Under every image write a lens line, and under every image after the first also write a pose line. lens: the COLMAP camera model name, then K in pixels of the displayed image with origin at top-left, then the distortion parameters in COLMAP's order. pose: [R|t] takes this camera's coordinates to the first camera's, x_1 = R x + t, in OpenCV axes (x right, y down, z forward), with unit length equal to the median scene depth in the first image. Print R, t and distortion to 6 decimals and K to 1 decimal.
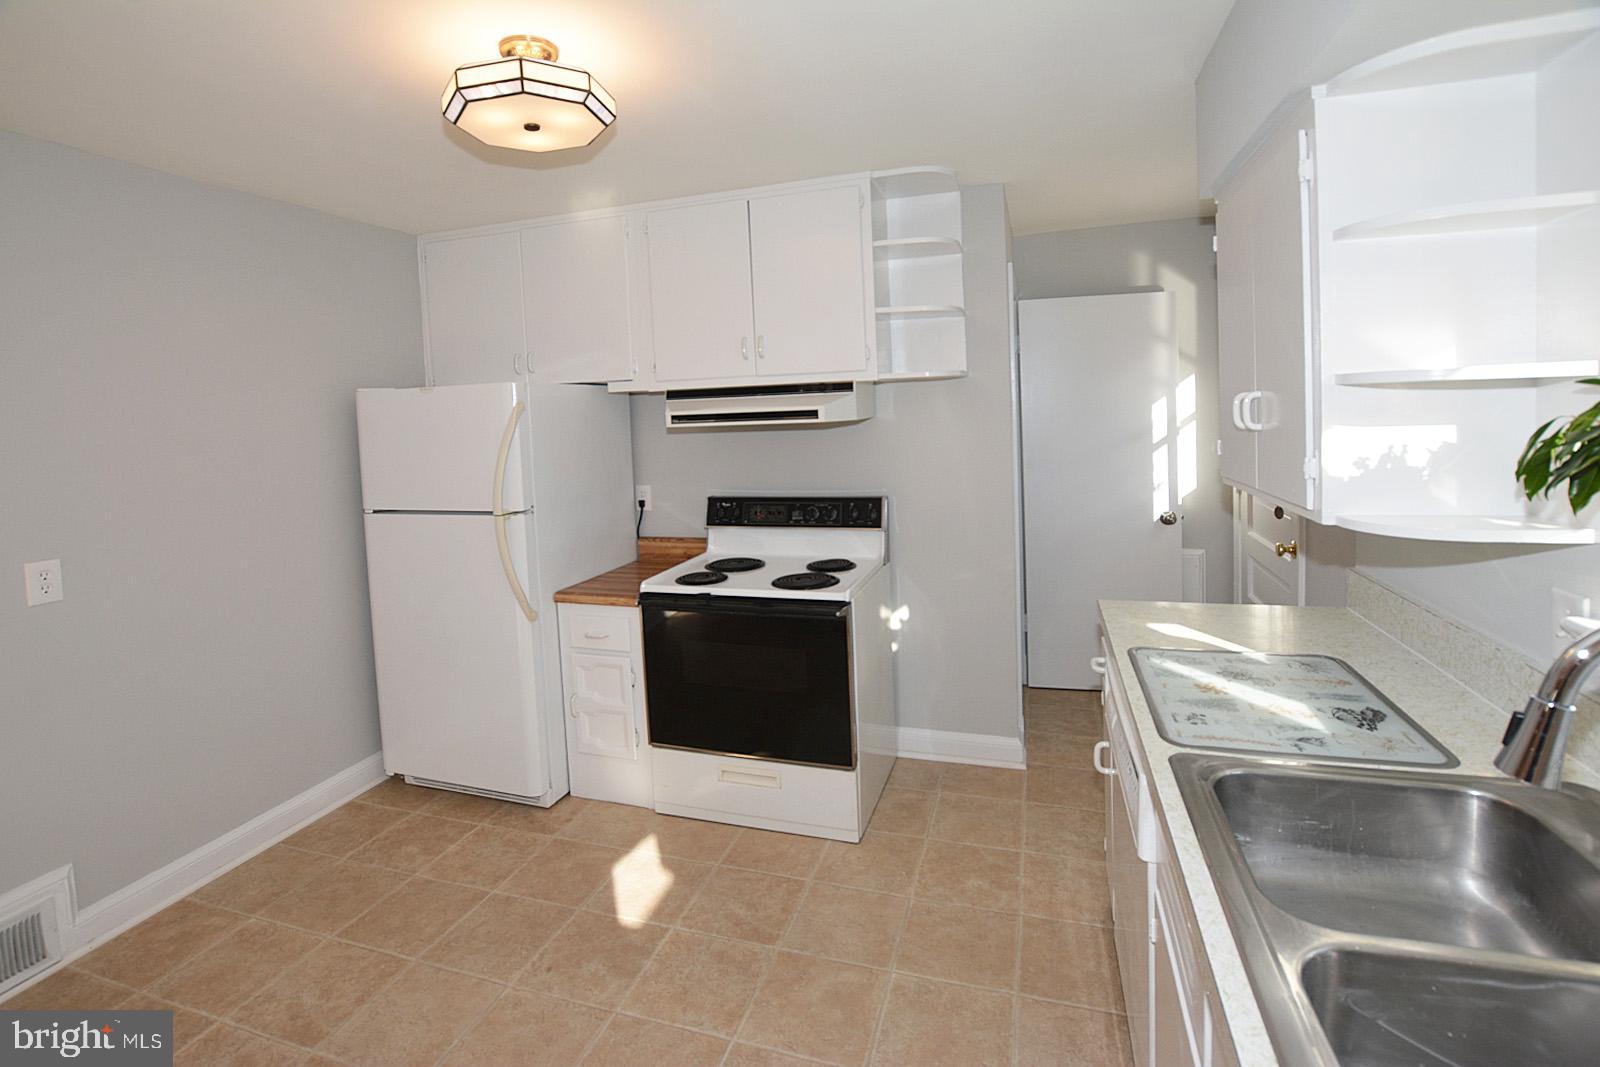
lens RADIAL K [[764.2, 0, 800.8], [0, 764.2, 451.2], [0, 0, 1]] dist [-0.001914, -0.000057]
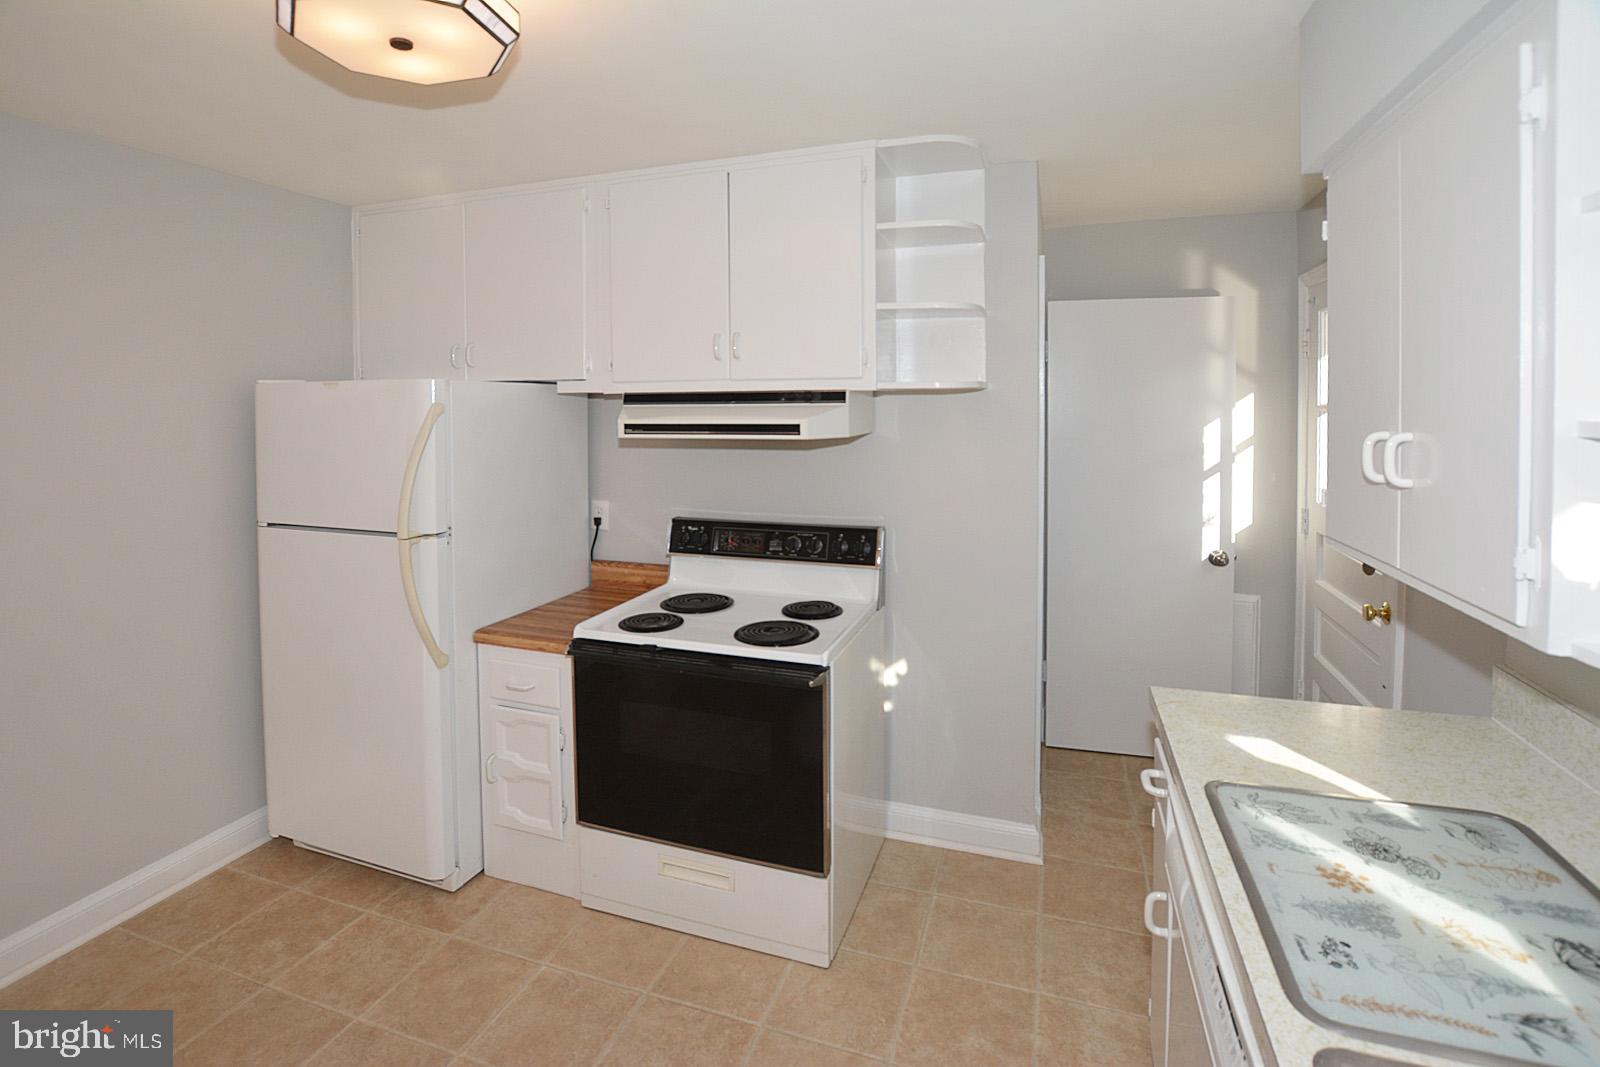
lens RADIAL K [[679.8, 0, 778.1], [0, 679.8, 412.4], [0, 0, 1]] dist [-0.008302, -0.000388]
pose [[0.996271, 0.039239, -0.076842, 0.054841], [-0.041767, 0.998629, -0.031568, -0.043047], [0.075498, 0.034660, 0.996543, 0.272402]]
